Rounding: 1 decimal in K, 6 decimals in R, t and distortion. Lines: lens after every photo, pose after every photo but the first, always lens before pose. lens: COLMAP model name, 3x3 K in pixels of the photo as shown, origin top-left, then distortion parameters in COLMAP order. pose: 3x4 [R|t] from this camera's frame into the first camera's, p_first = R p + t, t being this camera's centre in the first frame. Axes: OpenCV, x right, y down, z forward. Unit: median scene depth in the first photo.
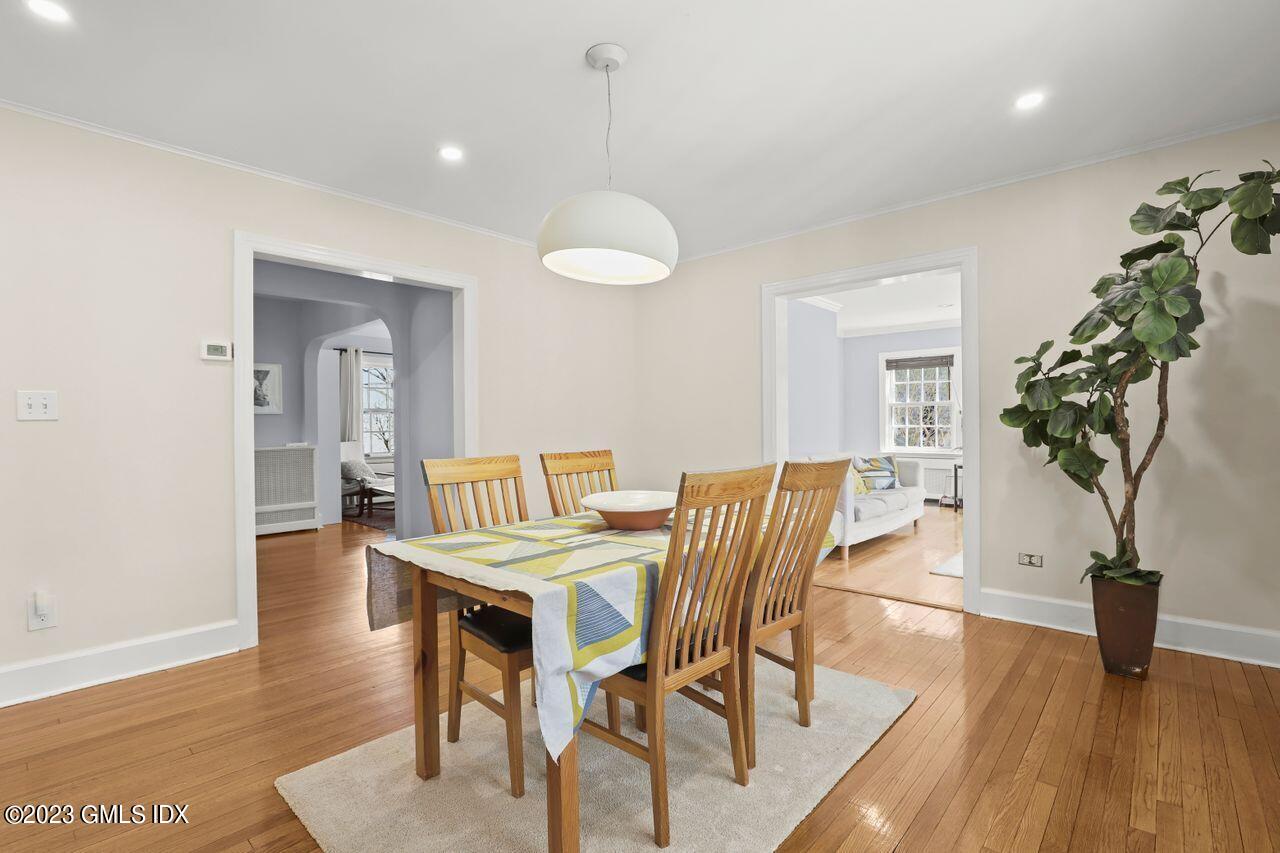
lens RADIAL K [[588.4, 0, 634.9], [0, 588.4, 427.8], [0, 0, 1]] dist [-0.000602, 0.000044]
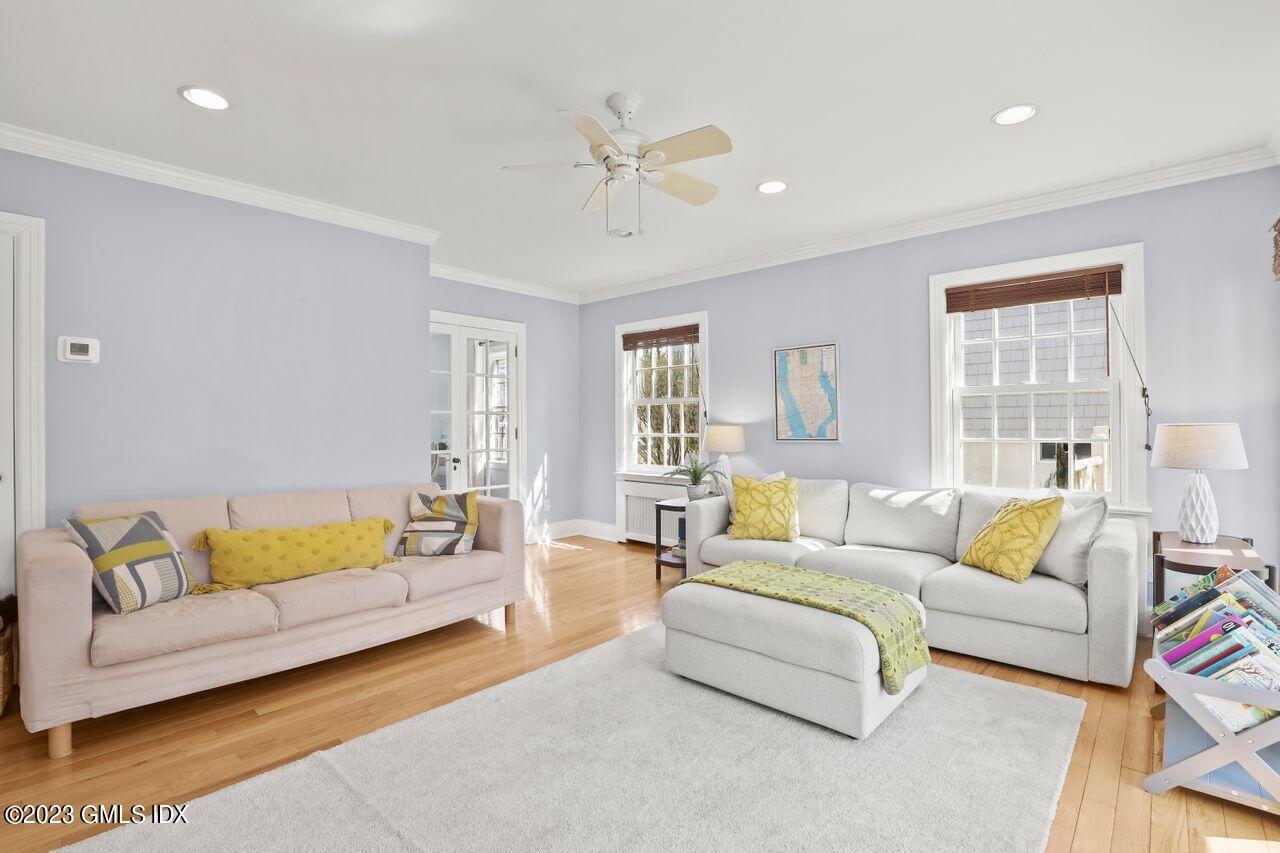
lens RADIAL K [[588.4, 0, 645.1], [0, 588.4, 425.3], [0, 0, 1]] dist [-0.000602, 0.000044]
pose [[0.999783, 0.003051, -0.020613, 0.573585], [-0.003135, 0.999987, -0.004058, -0.013786], [0.020600, 0.004122, 0.999779, 0.413566]]
